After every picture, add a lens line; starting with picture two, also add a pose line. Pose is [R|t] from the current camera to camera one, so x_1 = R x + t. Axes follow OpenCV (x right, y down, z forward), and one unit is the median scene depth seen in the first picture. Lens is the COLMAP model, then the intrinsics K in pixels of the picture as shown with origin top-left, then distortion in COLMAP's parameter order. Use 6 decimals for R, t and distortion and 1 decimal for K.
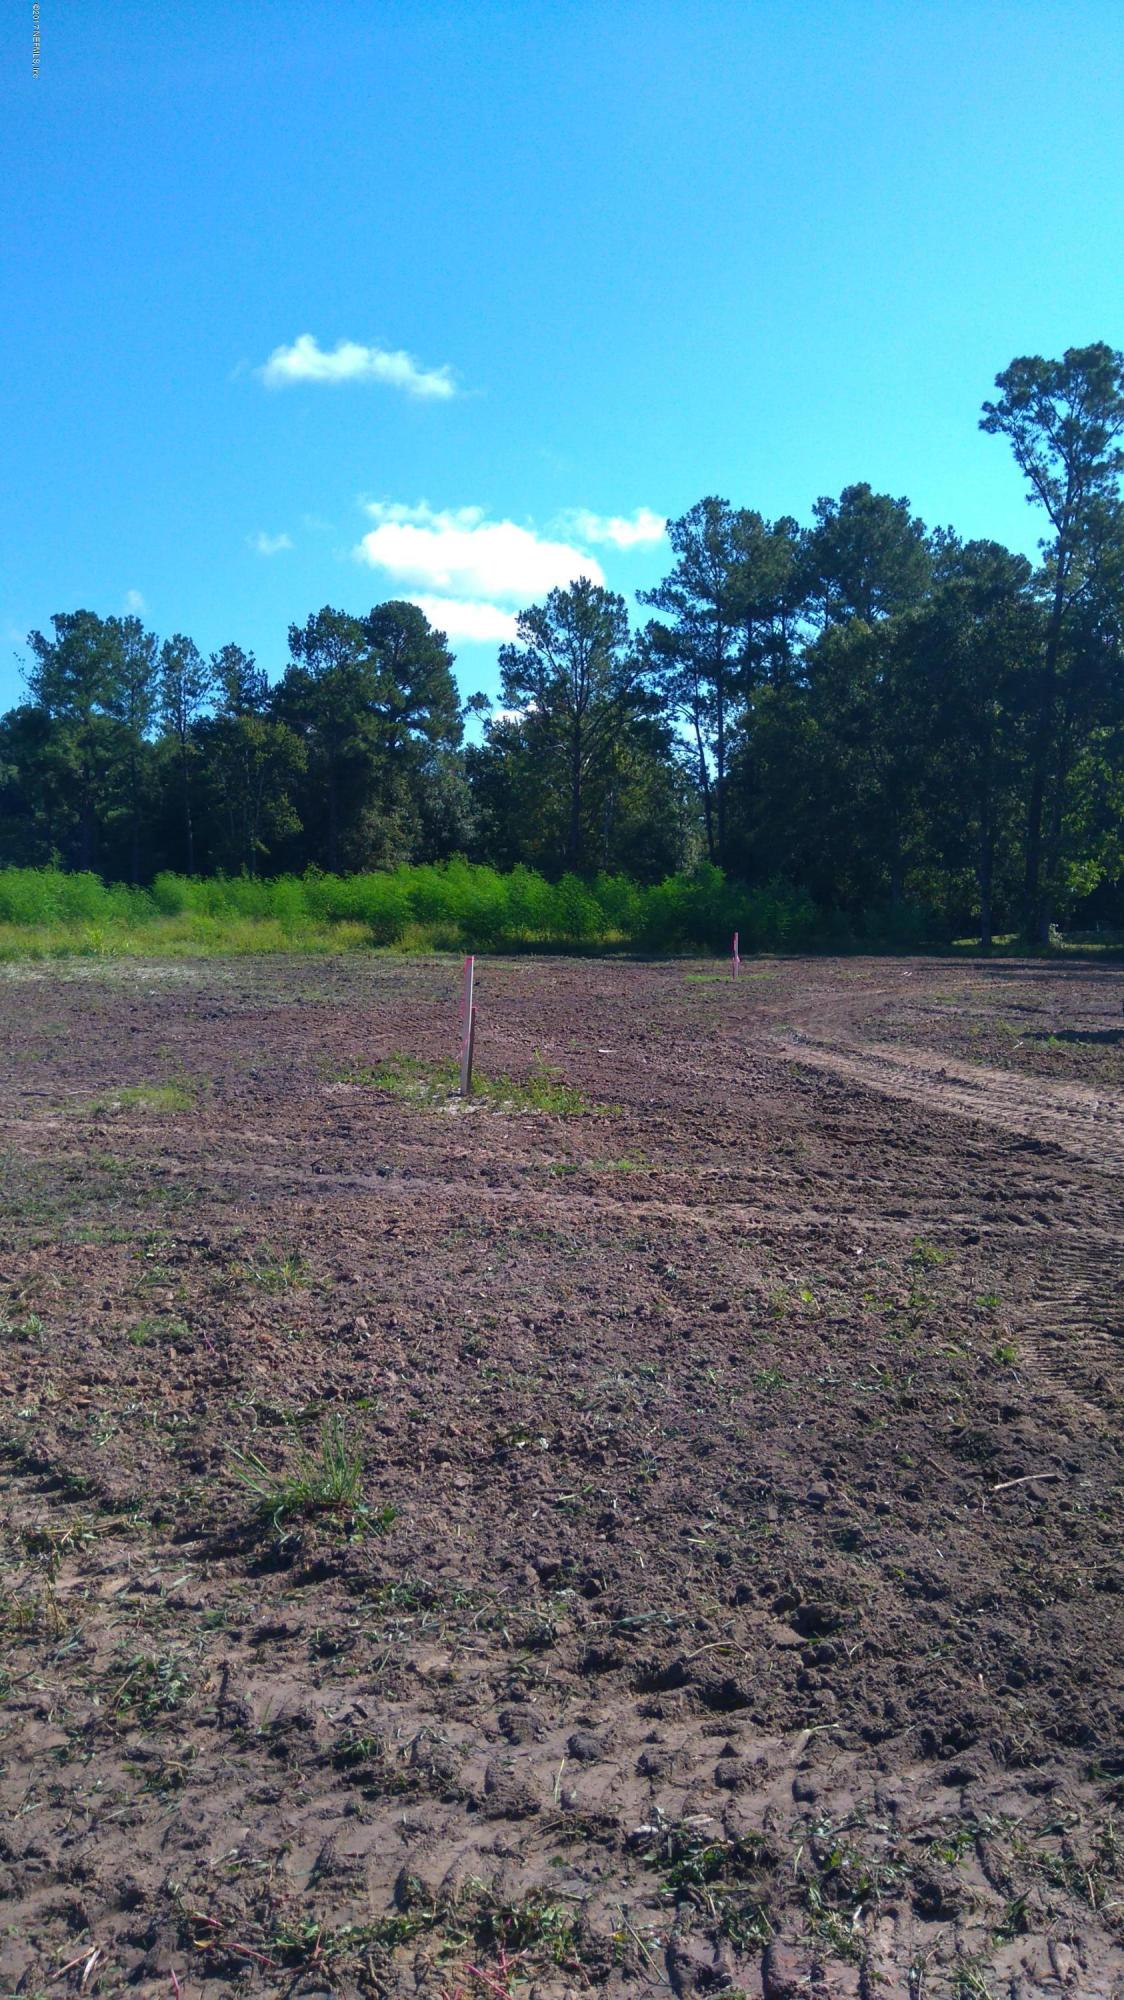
lens RADIAL K [[1517.4, 0, 562.1], [0, 1517.4, 990.0], [0, 0, 1]] dist [0.088509, -0.137943]
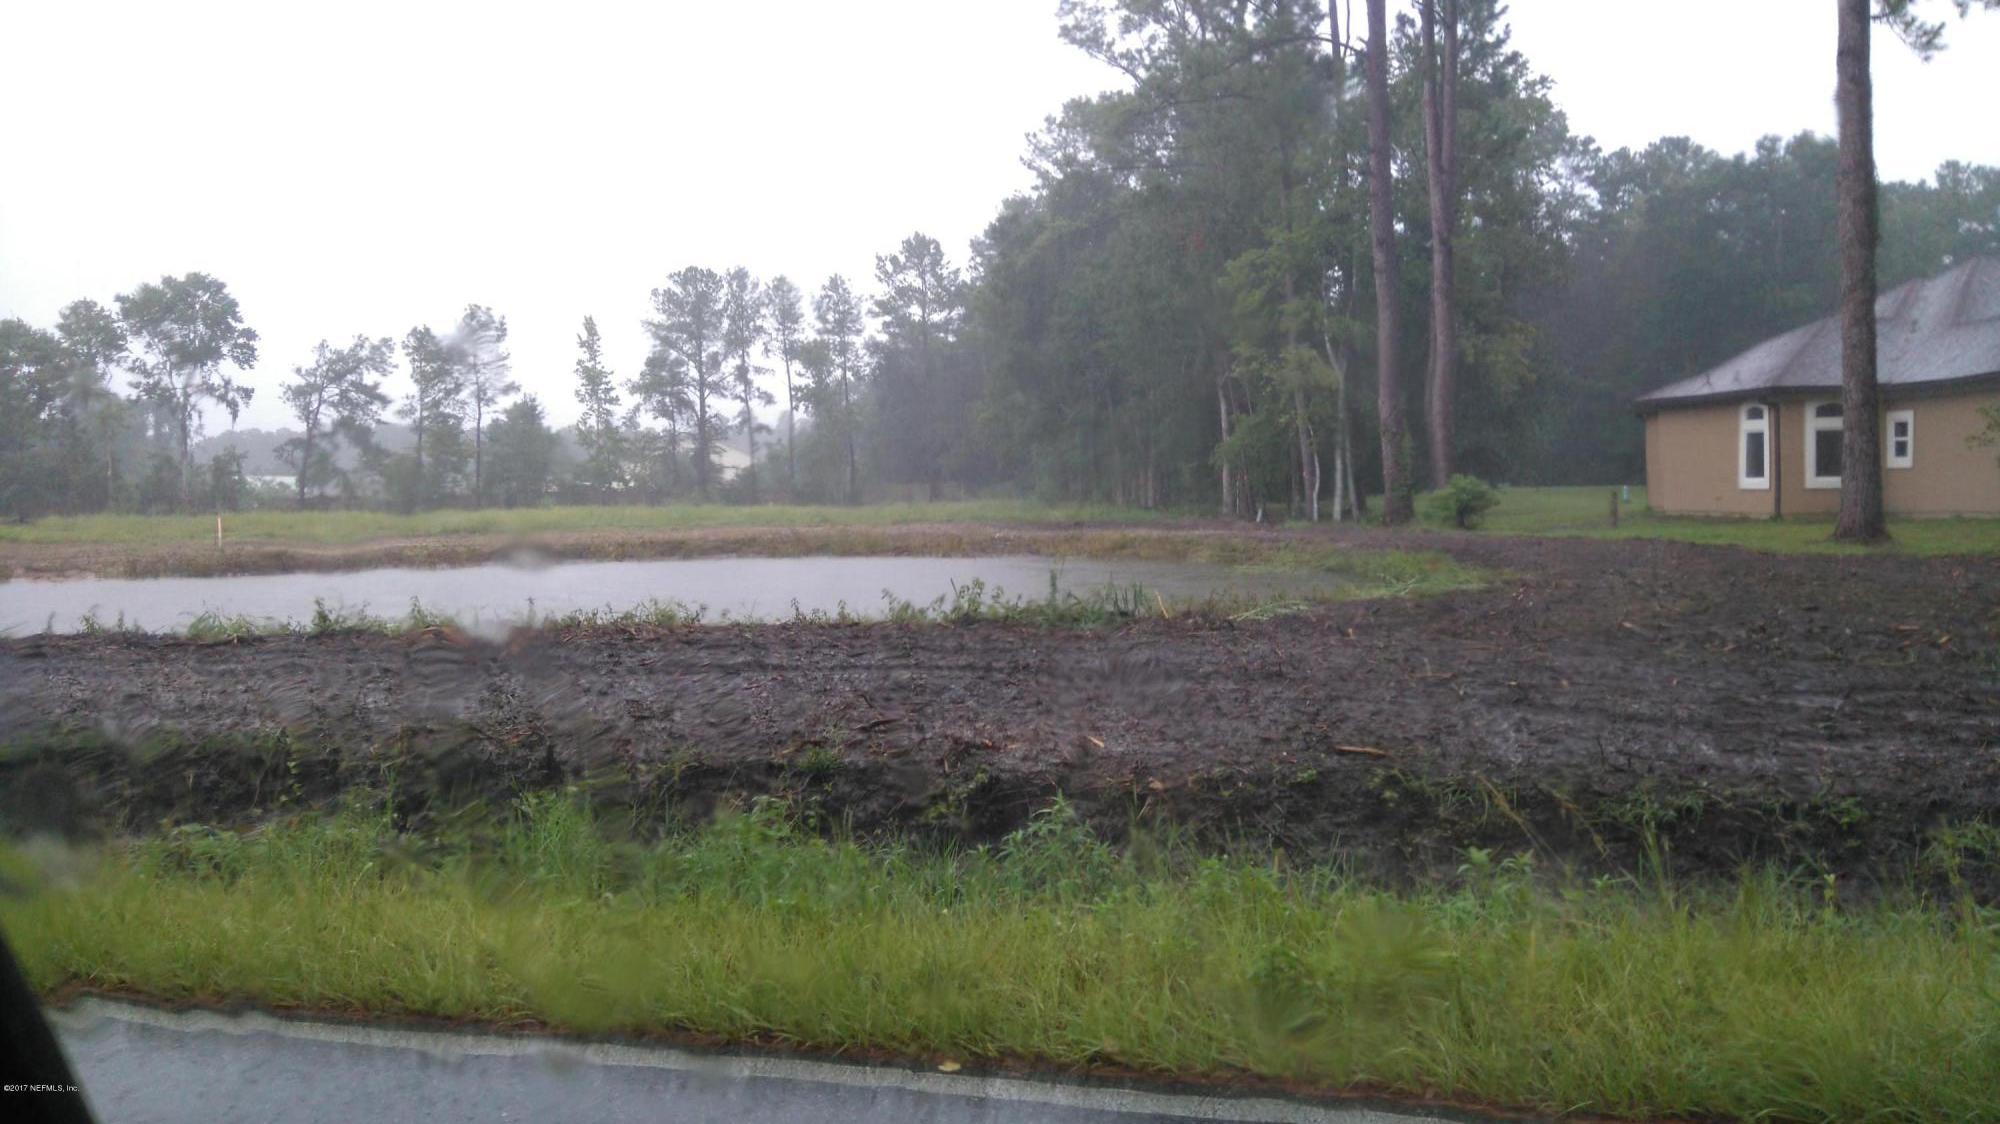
lens RADIAL K [[1517.4, 0, 987.3], [0, 1517.4, 572.6], [0, 0, 1]] dist [0.088509, -0.137943]
pose [[0.853162, -0.011029, -0.521529, 1.856824], [0.012039, 0.999926, -0.001452, 0.044375], [0.521507, -0.005040, 0.853232, 0.100689]]
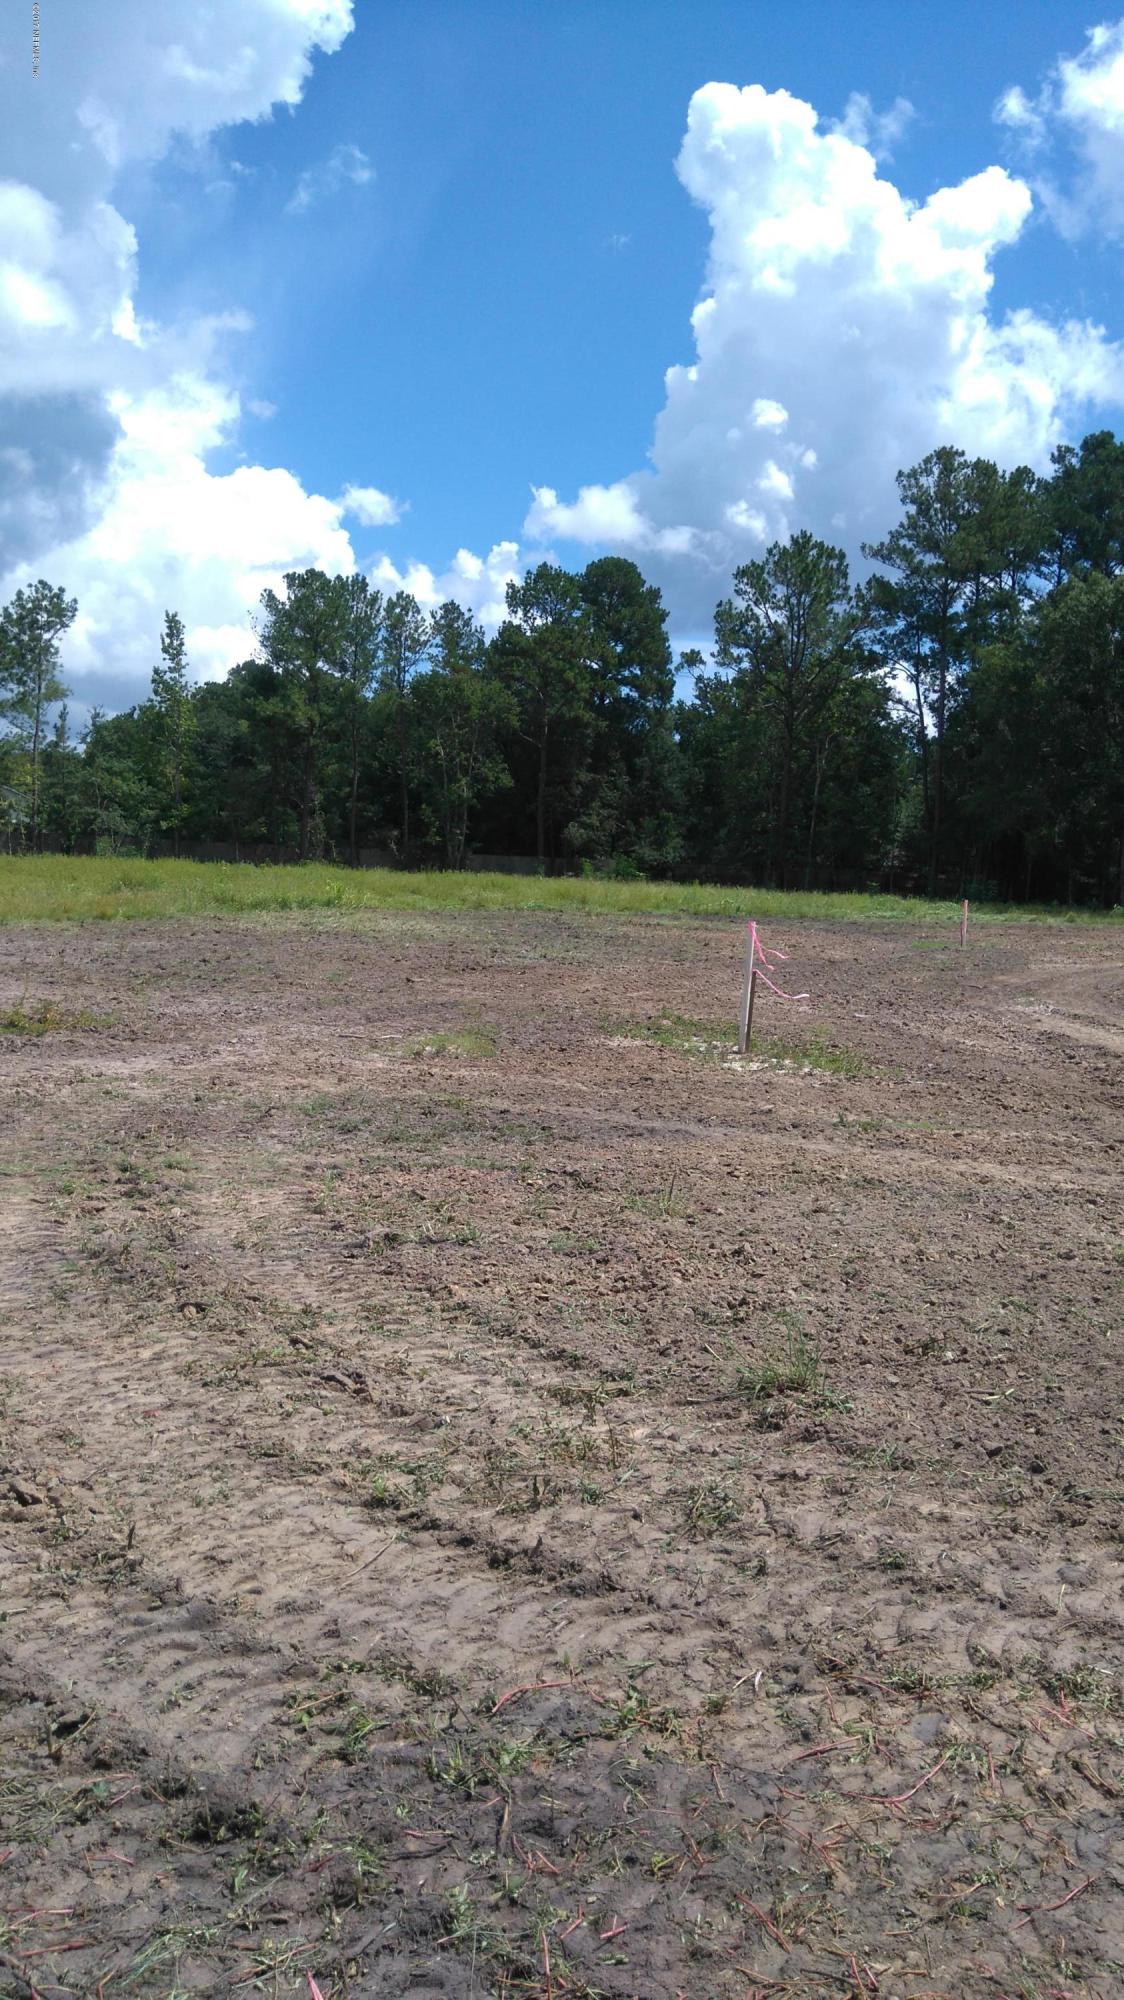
lens RADIAL K [[1517.4, 0, 556.9], [0, 1517.4, 1005.4], [0, 0, 1]] dist [0.088509, -0.137943]
pose [[0.991193, 0.035096, -0.127691, -0.025723], [-0.030237, 0.998750, 0.039797, -0.000853], [0.128928, -0.035585, 0.991015, -0.027343]]
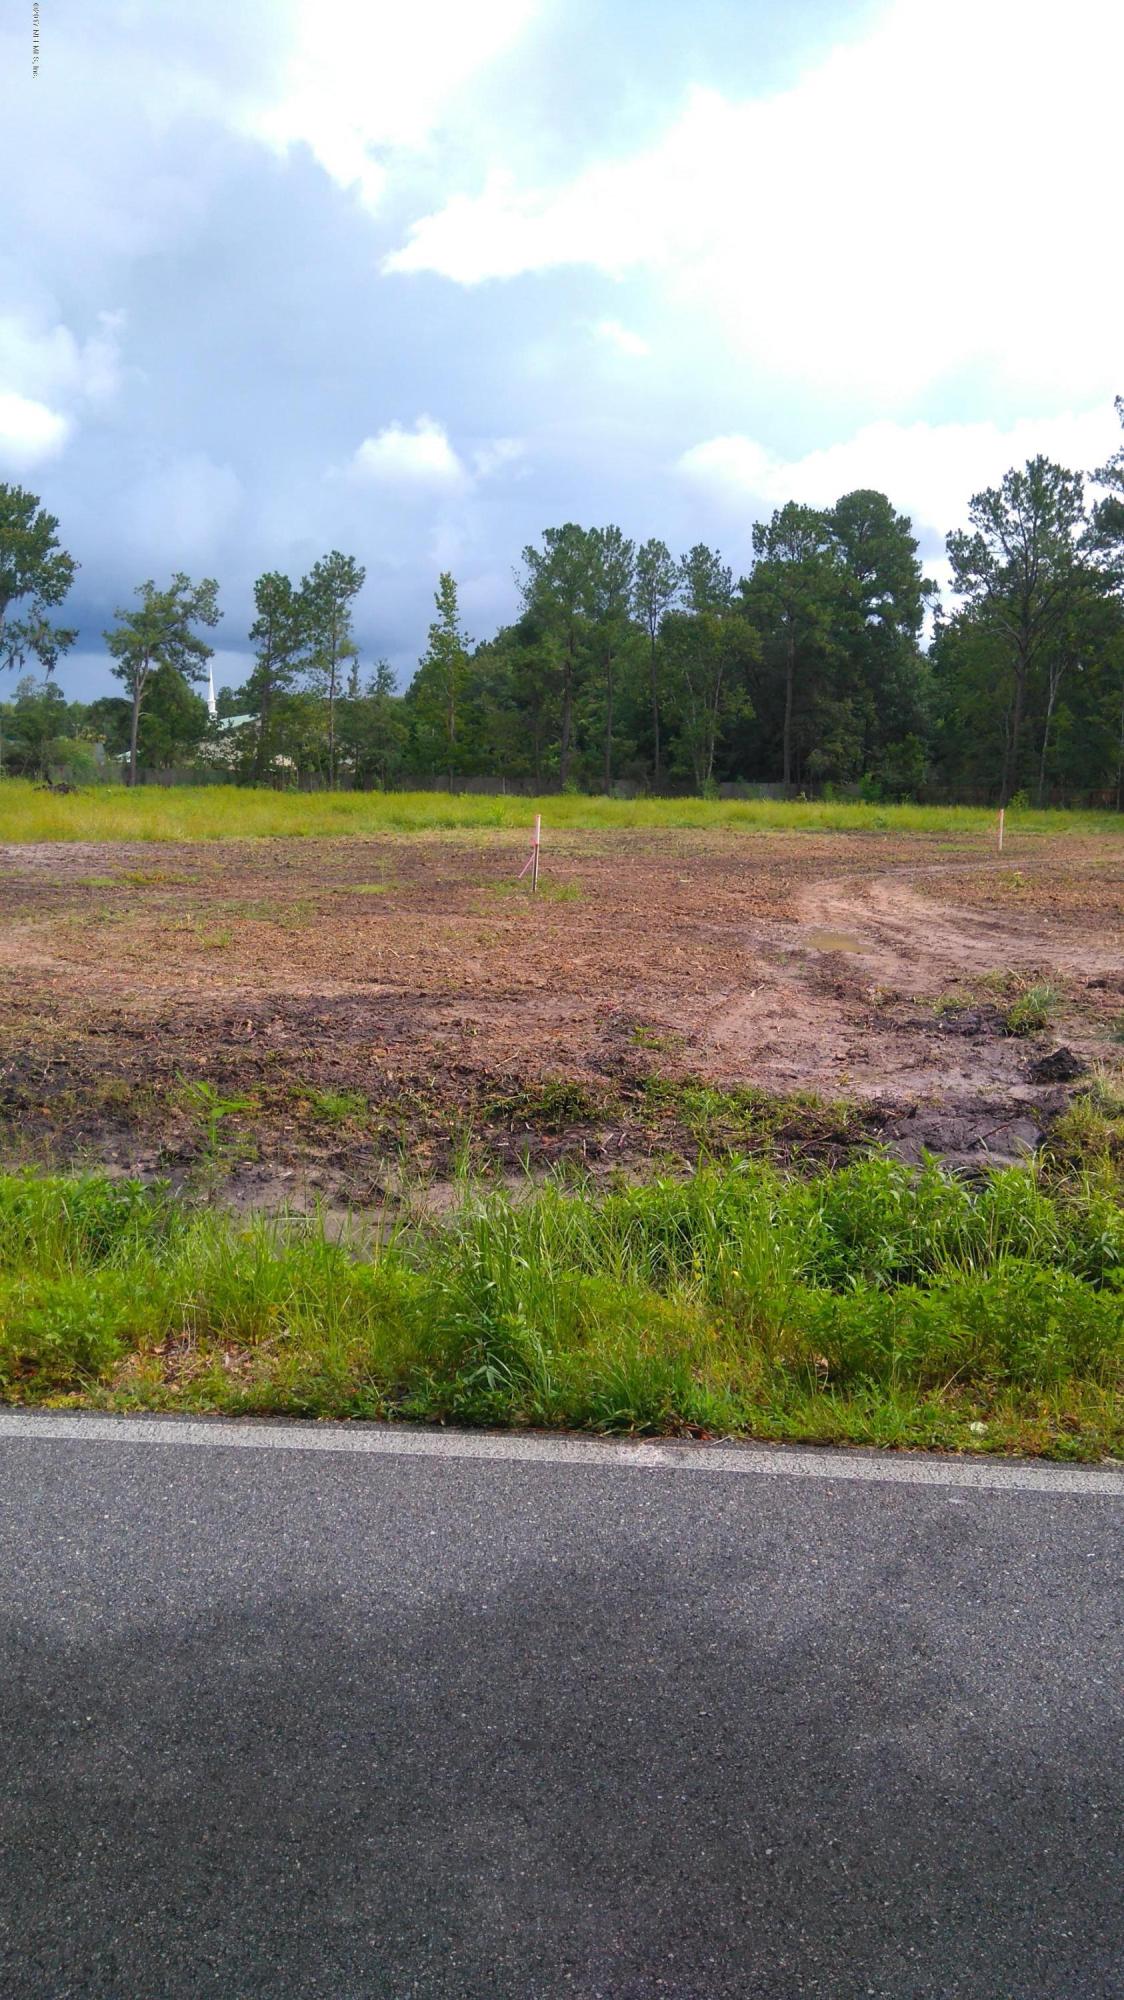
lens RADIAL K [[1517.4, 0, 571.0], [0, 1517.4, 1037.7], [0, 0, 1]] dist [0.088509, -0.137943]
pose [[0.942348, 0.054697, -0.330135, 0.276022], [-0.018982, 0.993700, 0.110455, 0.018749], [0.334096, -0.097820, 0.937449, -0.330427]]
